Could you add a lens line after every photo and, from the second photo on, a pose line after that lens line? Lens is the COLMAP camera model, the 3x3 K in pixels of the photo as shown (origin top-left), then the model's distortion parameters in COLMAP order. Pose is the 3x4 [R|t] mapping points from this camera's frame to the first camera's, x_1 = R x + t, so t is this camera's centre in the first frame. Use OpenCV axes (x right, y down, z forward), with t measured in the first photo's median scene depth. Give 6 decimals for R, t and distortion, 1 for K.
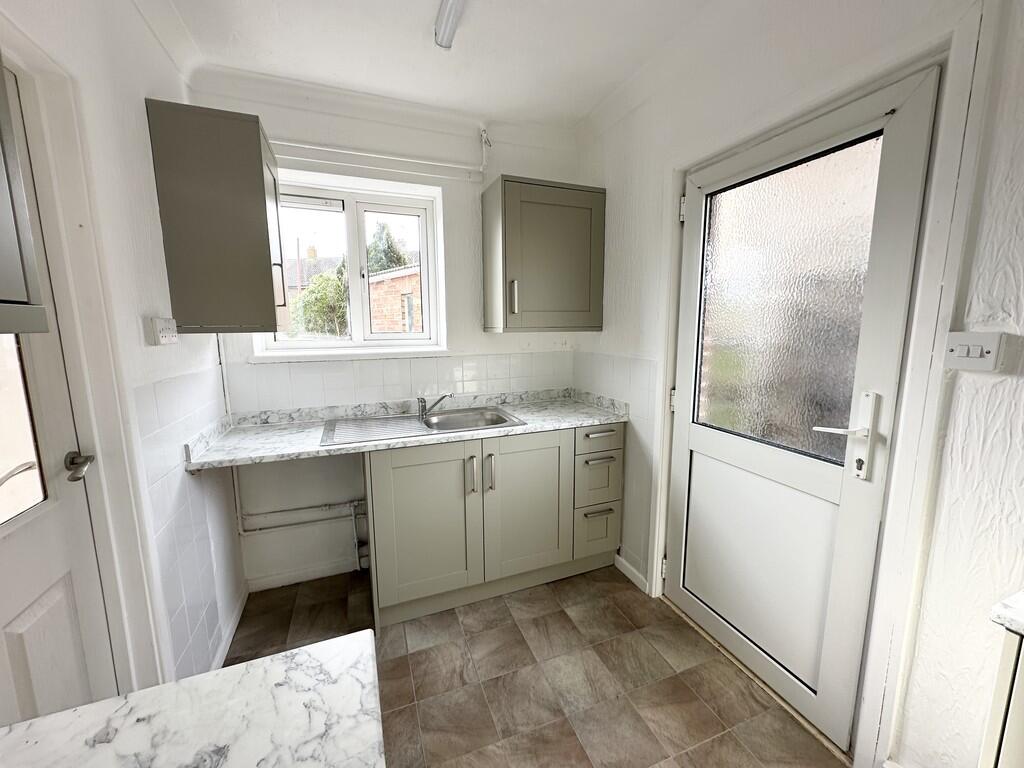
lens RADIAL K [[406.9, 0, 512.8], [0, 406.9, 385.3], [0, 0, 1]] dist [-0.001369, 0.000091]
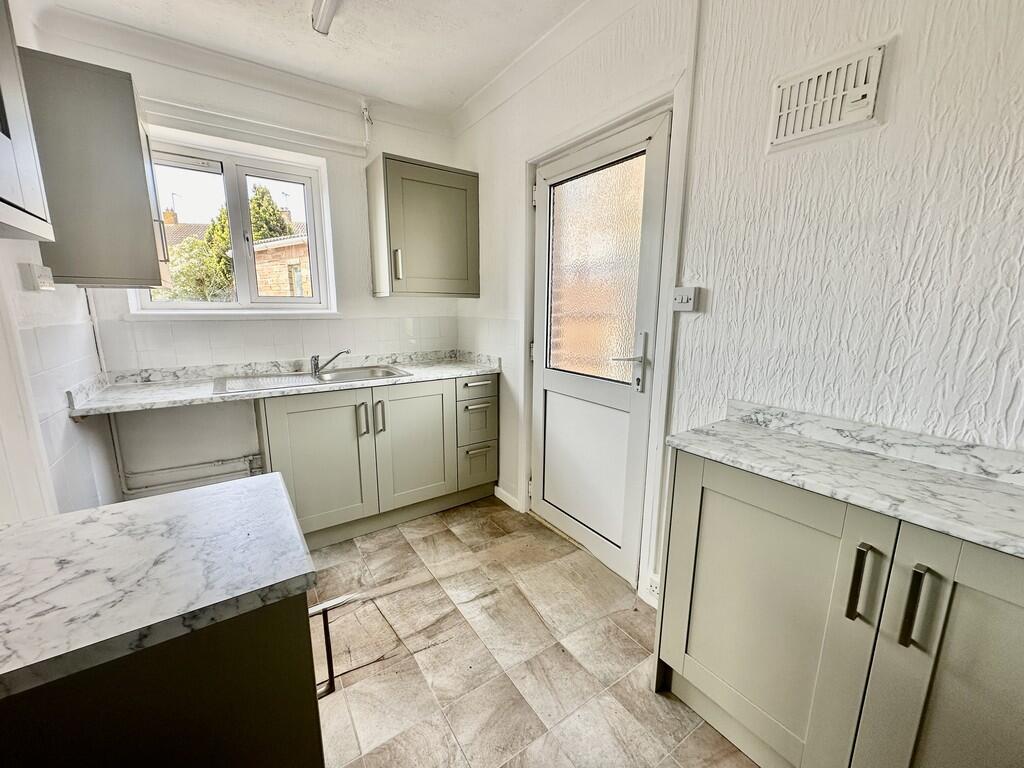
lens RADIAL K [[406.9, 0, 512.8], [0, 406.9, 385.3], [0, 0, 1]] dist [-0.001369, 0.000091]
pose [[0.973478, -0.030717, 0.226709, 0.046412], [0.020950, 0.998751, 0.045362, 0.075868], [-0.227819, -0.039410, 0.972906, -0.187942]]
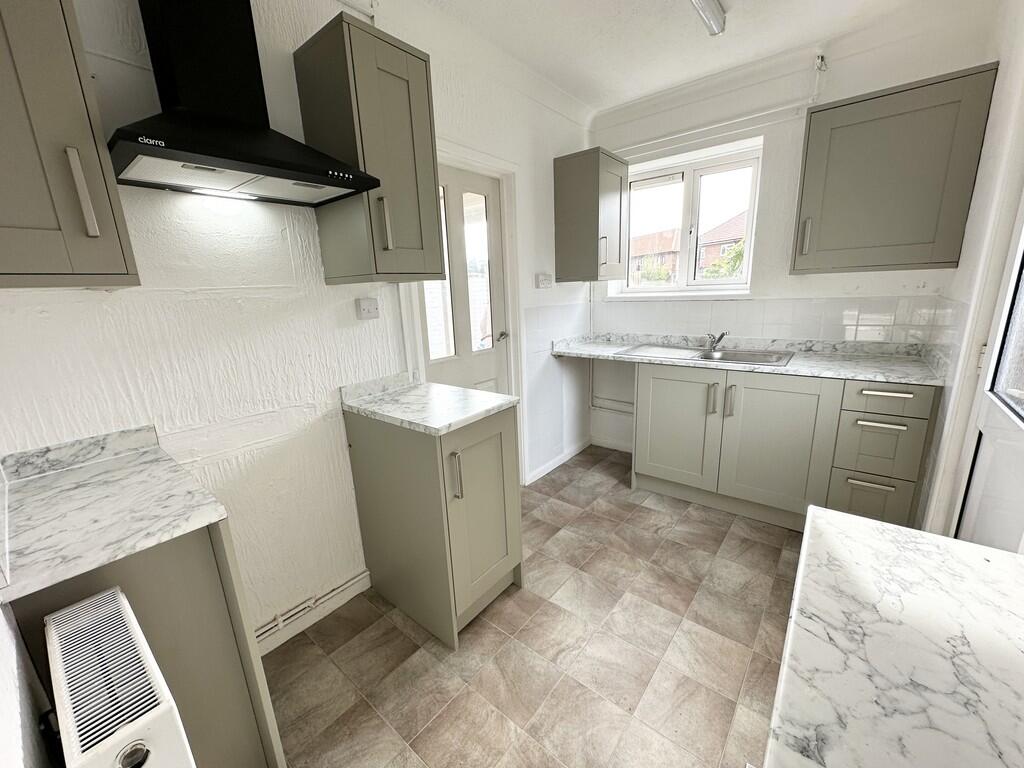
lens RADIAL K [[406.9, 0, 512.8], [0, 406.9, 385.3], [0, 0, 1]] dist [-0.001369, 0.000091]
pose [[0.494600, 0.190391, -0.848011, 0.560695], [-0.089974, 0.981685, 0.167925, 0.031738], [0.864451, -0.006757, 0.502672, -0.100356]]
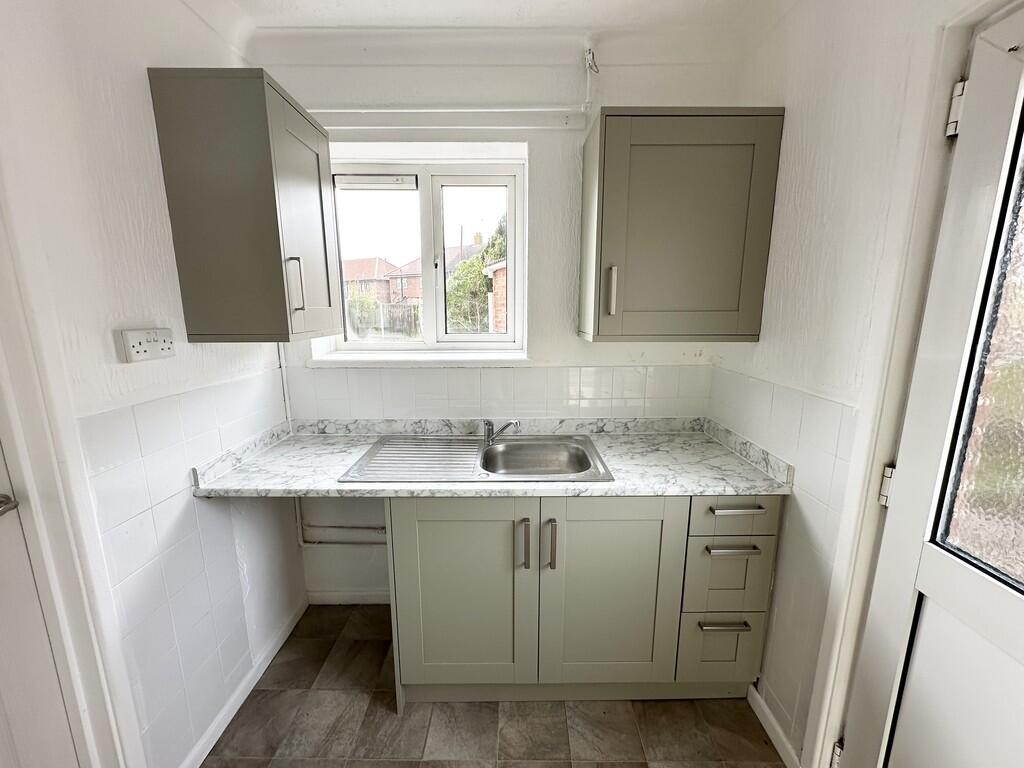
lens RADIAL K [[406.9, 0, 512.8], [0, 406.9, 385.3], [0, 0, 1]] dist [-0.001369, 0.000091]
pose [[0.930818, 0.074454, -0.357820, 0.107696], [-0.058746, 0.996779, 0.054588, -0.088306], [0.360732, -0.029791, 0.932194, 0.303287]]
